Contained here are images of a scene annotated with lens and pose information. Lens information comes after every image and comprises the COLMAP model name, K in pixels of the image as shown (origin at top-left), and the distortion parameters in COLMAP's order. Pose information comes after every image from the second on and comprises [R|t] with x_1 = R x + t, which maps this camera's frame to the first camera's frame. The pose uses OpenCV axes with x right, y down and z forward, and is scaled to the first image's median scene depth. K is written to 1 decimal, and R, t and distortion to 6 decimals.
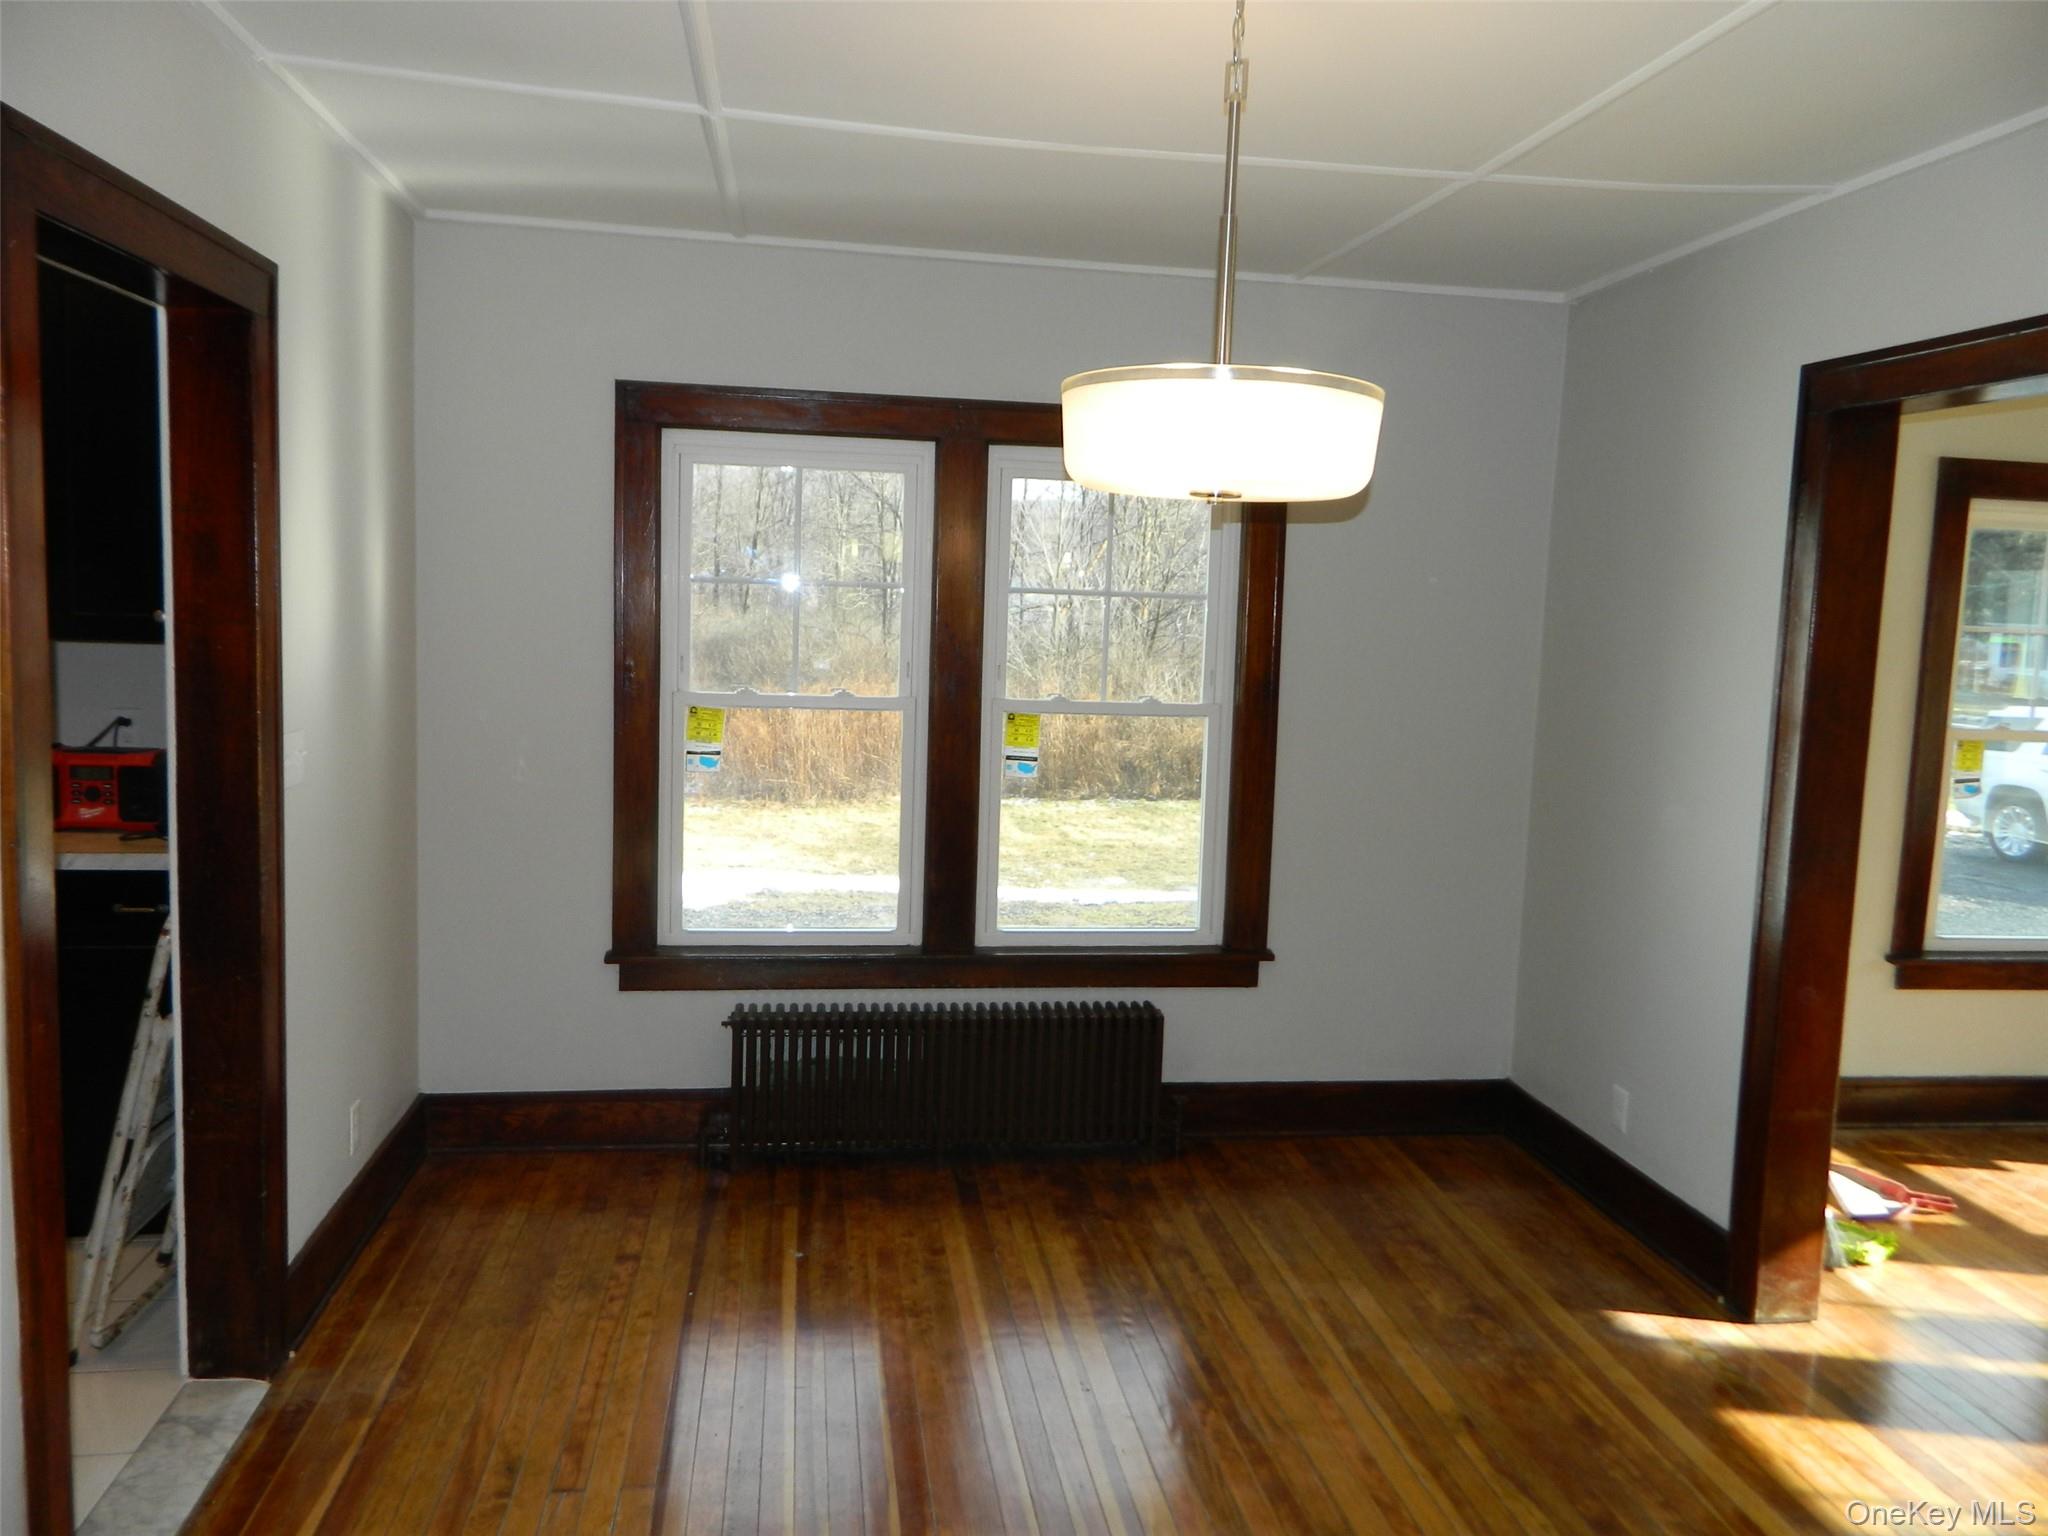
lens RADIAL K [[1554.4, 0, 1009.0], [0, 1554.4, 750.5], [0, 0, 1]] dist [0.016575, 0.017275]
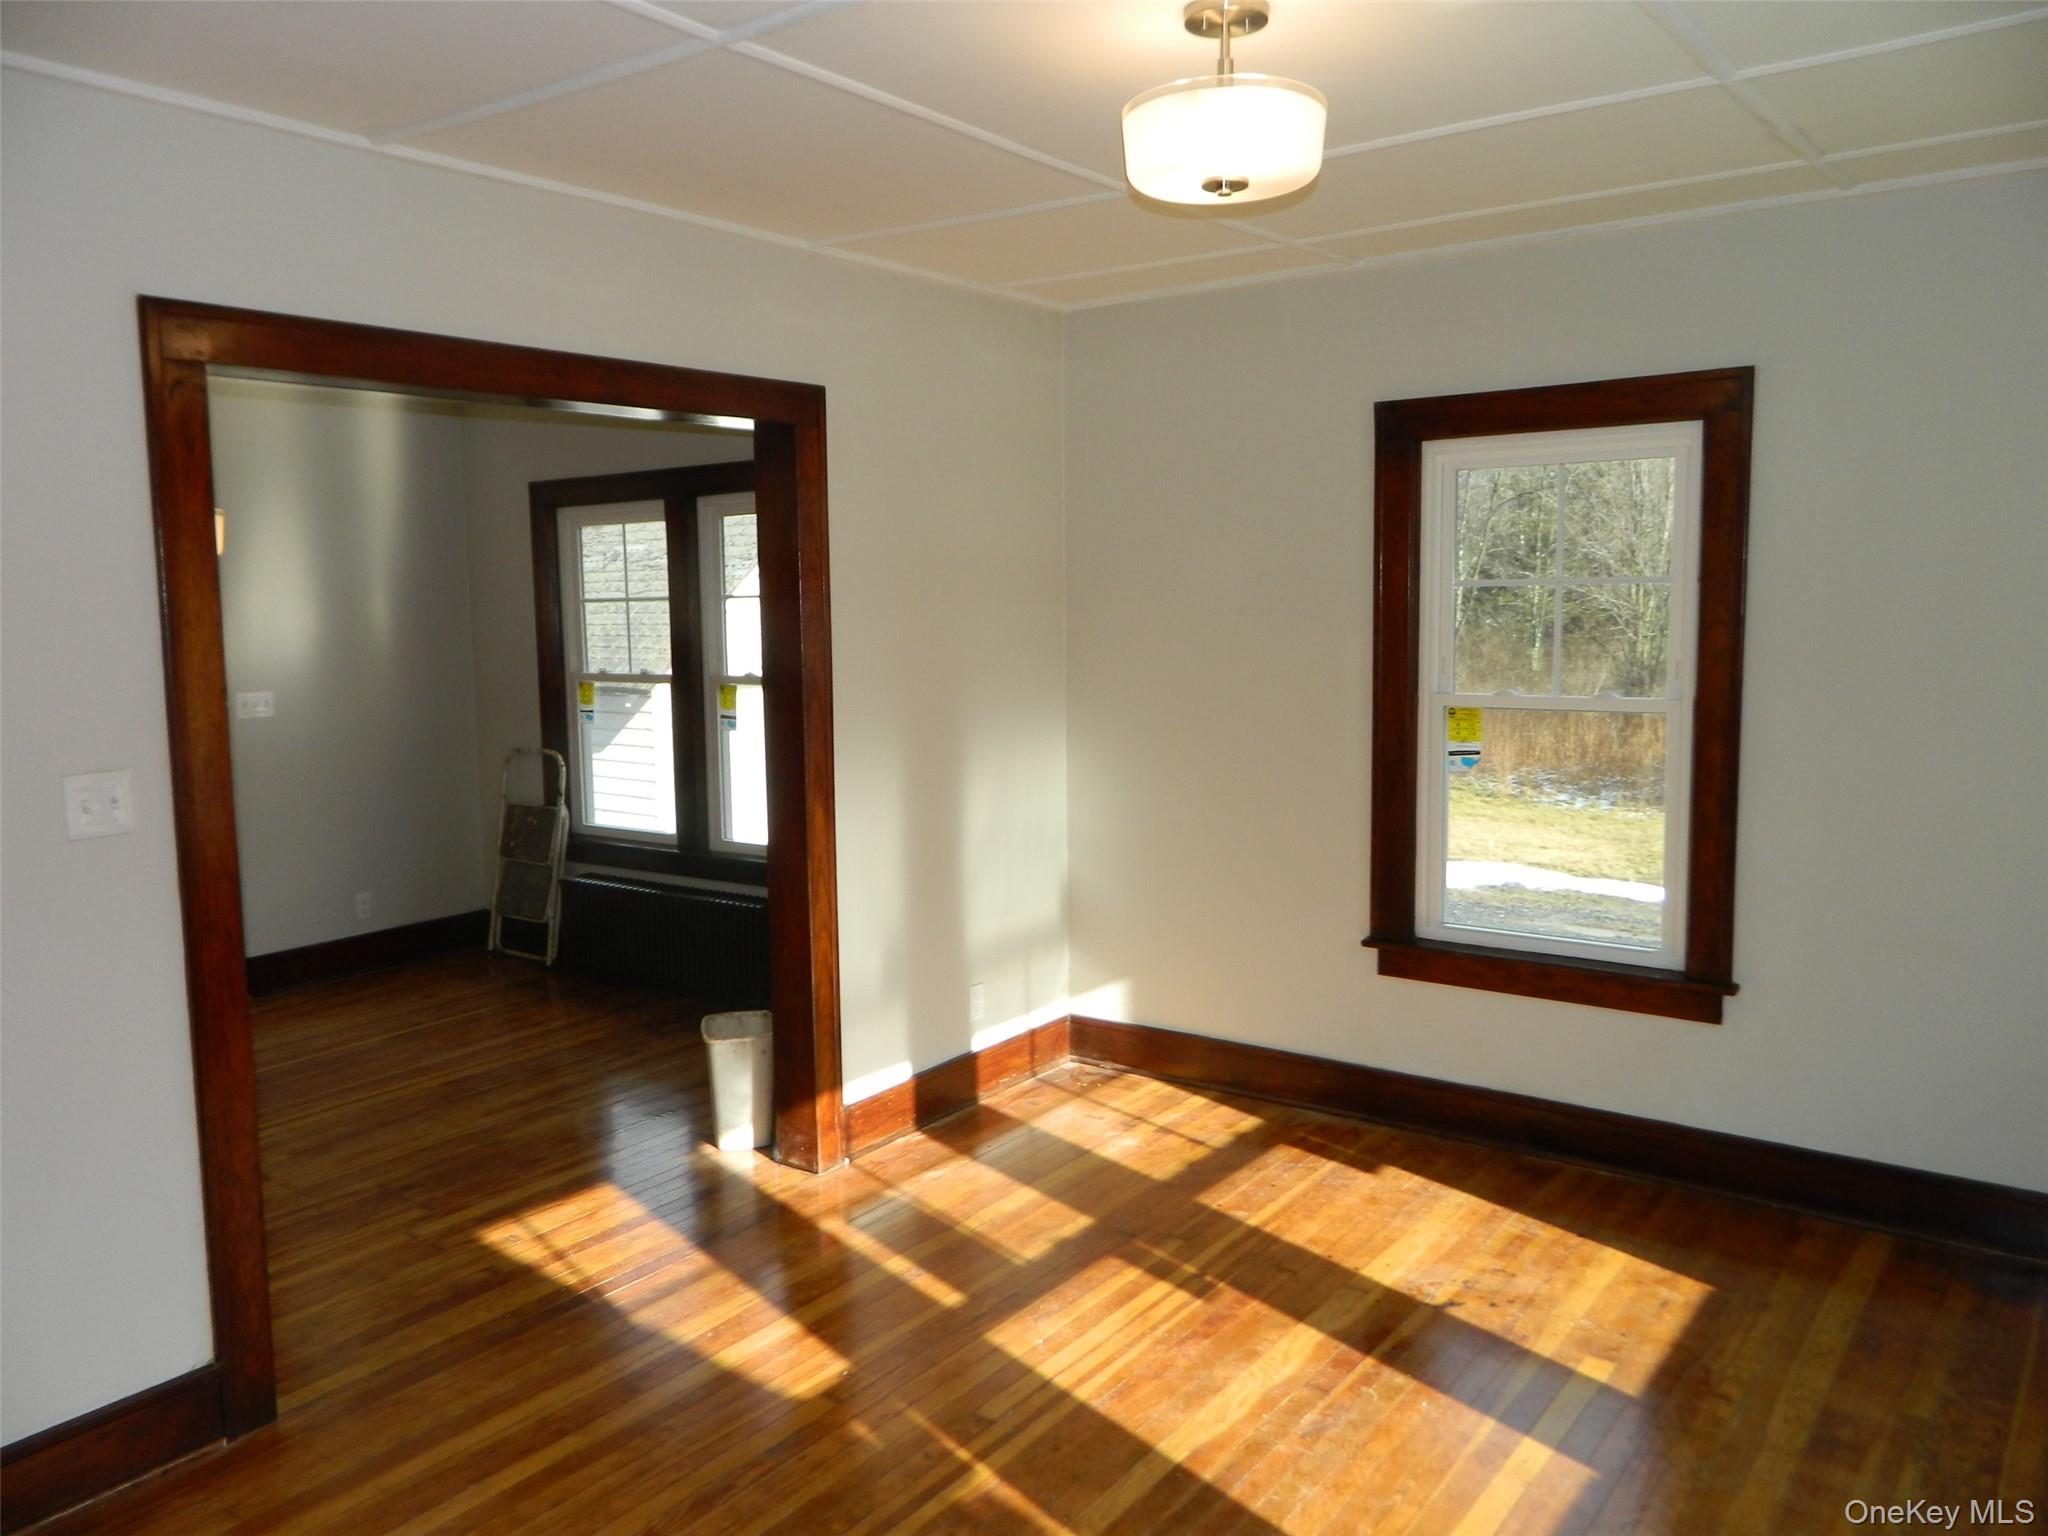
lens RADIAL K [[1554.4, 0, 985.3], [0, 1554.4, 772.3], [0, 0, 1]] dist [0.016575, 0.017275]
pose [[0.702721, 0.038126, -0.710443, 0.486169], [-0.036373, 0.999183, 0.017644, 0.010864], [0.710535, 0.013442, 0.703533, 0.084444]]
